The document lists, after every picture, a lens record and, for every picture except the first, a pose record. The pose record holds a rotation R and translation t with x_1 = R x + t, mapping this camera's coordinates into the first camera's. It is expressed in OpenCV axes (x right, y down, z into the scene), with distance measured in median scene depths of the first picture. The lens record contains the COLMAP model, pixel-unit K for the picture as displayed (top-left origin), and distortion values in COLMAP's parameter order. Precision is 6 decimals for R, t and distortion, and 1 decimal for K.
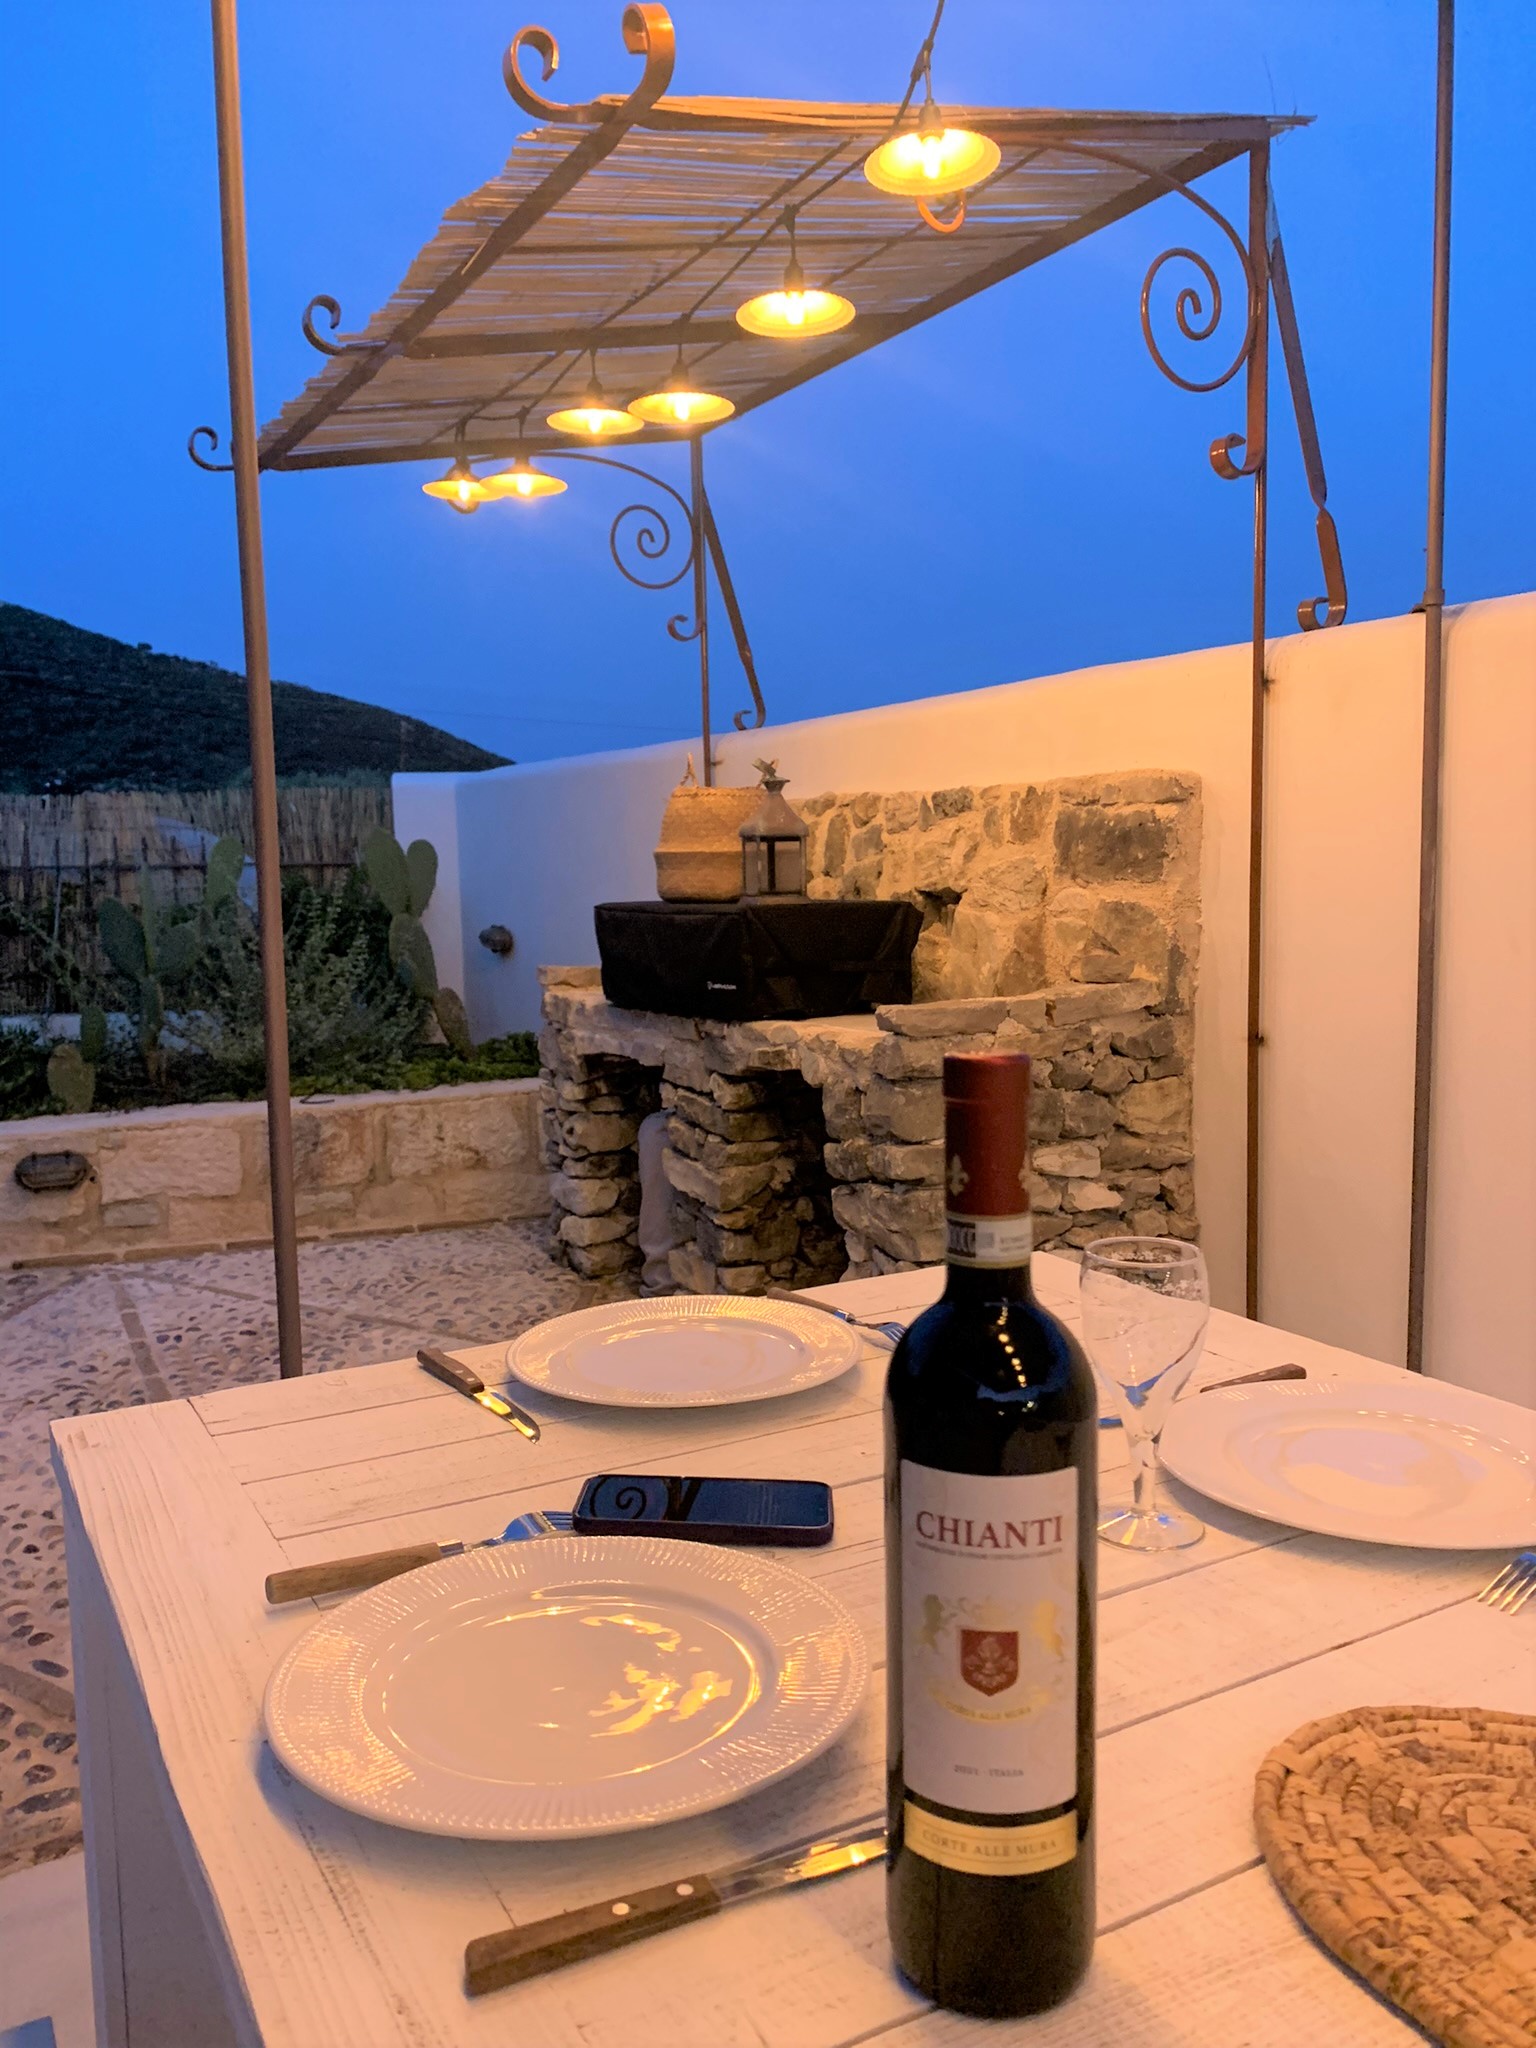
lens RADIAL K [[1559.4, 0, 775.6], [0, 1559.4, 1027.5], [0, 0, 1]] dist [0.067709, -0.100102]
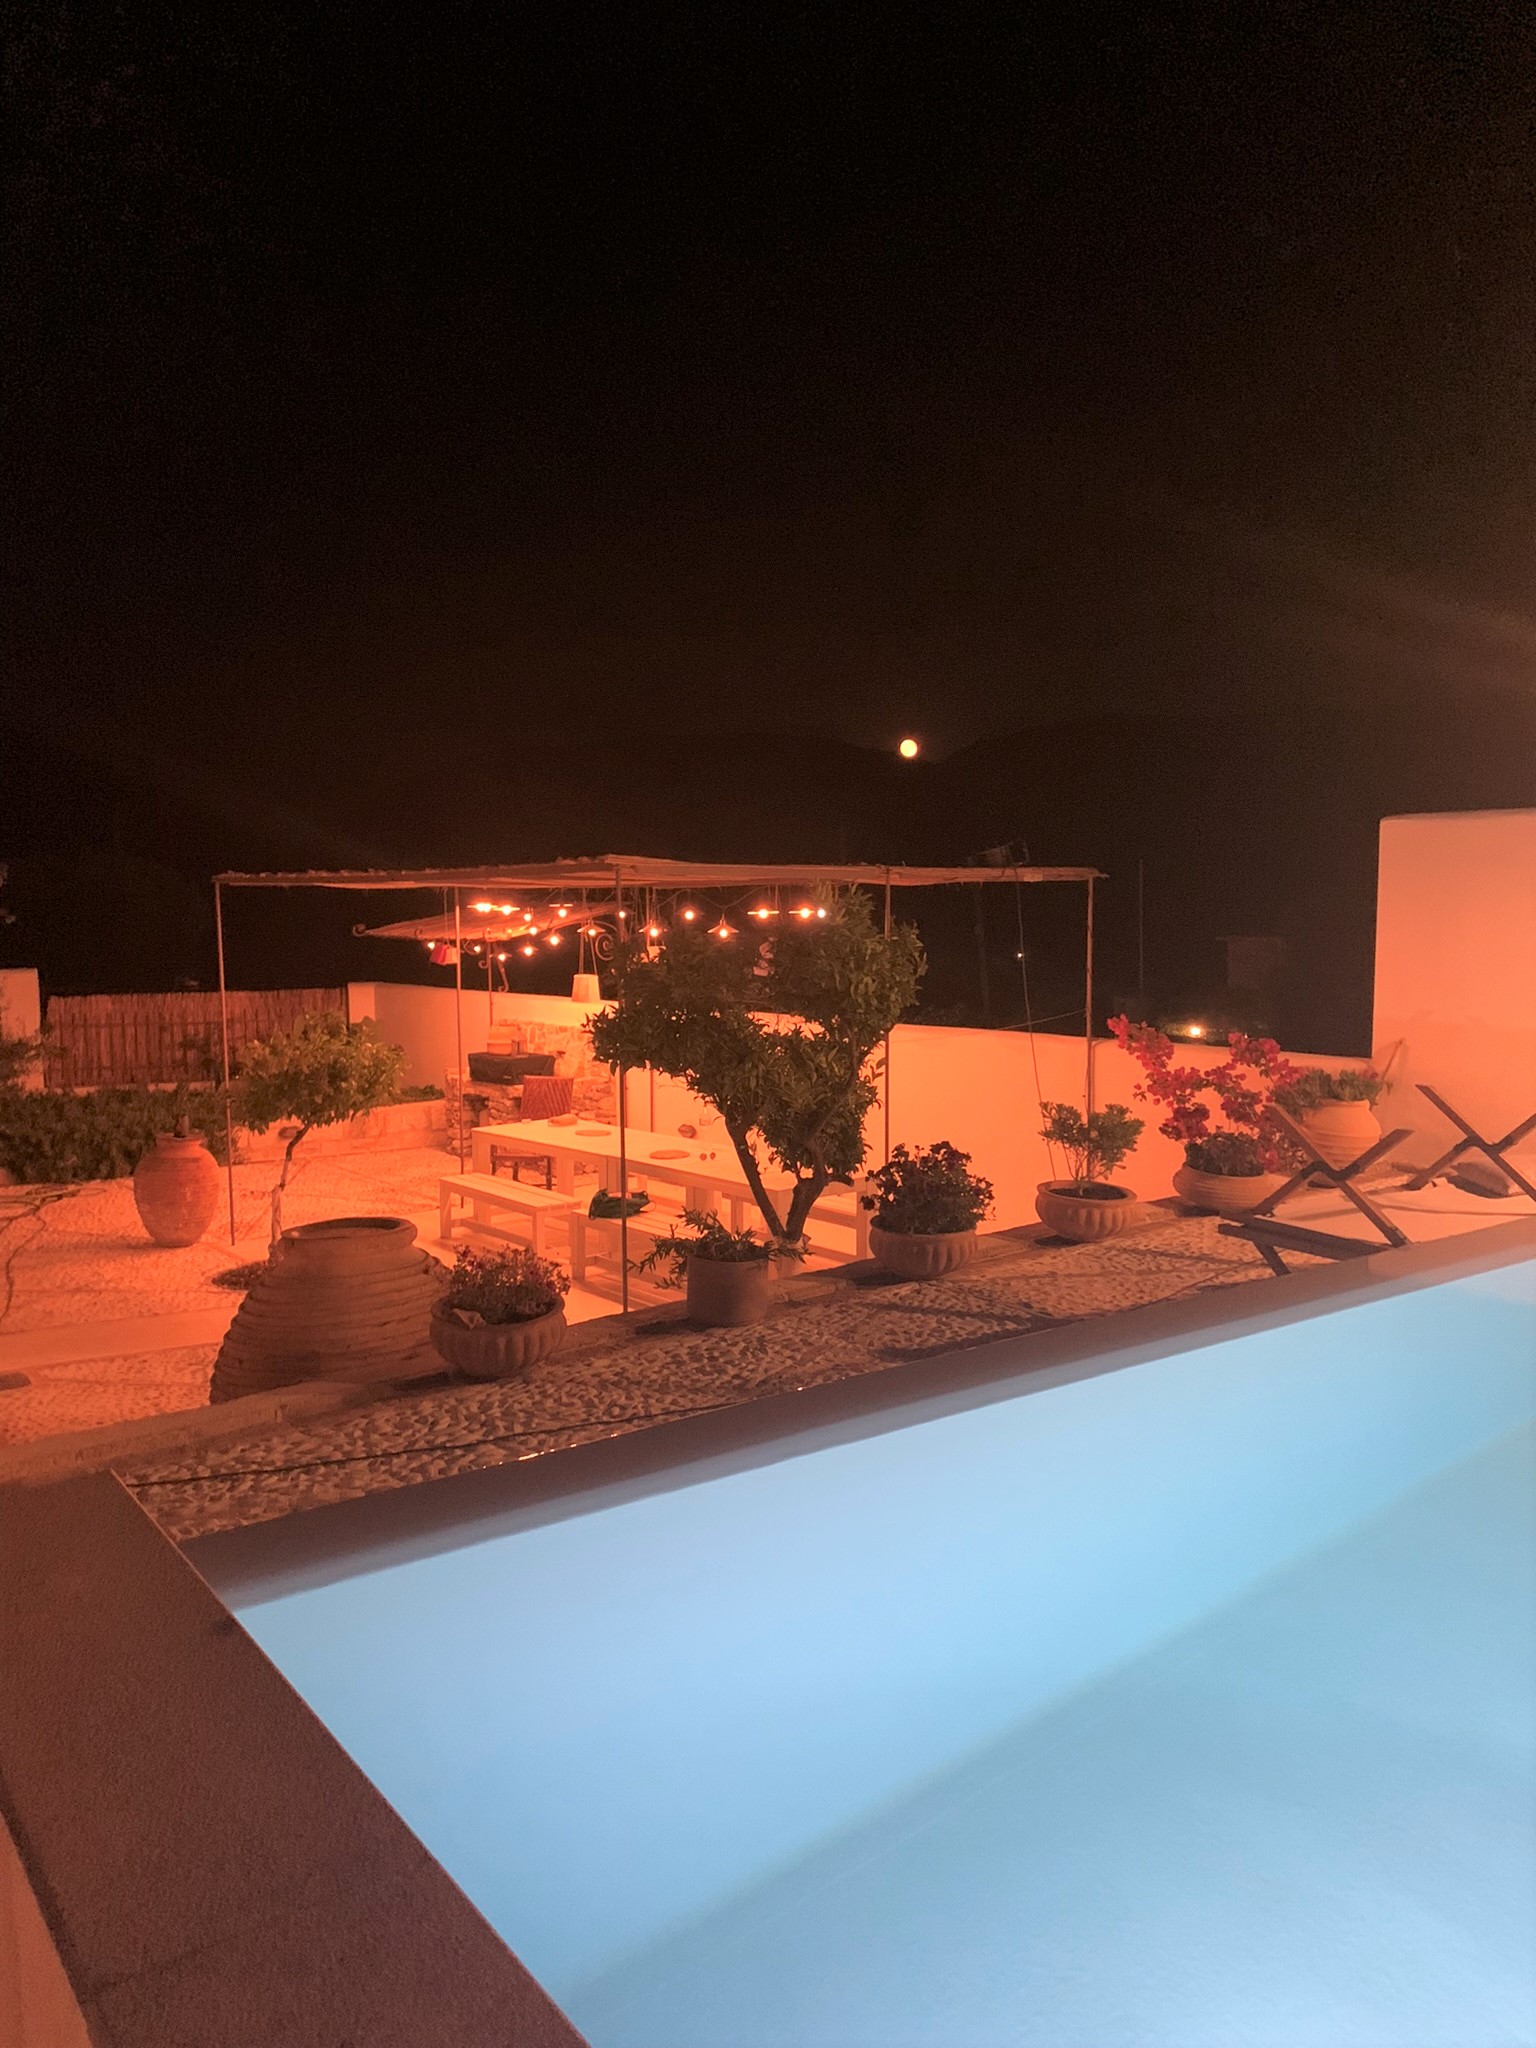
lens RADIAL K [[1559.4, 0, 765.9], [0, 1559.4, 1021.7], [0, 0, 1]] dist [0.067709, -0.100102]
pose [[0.979940, -0.006818, 0.199174, -0.161972], [0.010109, 0.999829, -0.015513, -0.090665], [-0.199034, 0.017215, 0.979841, -2.813928]]
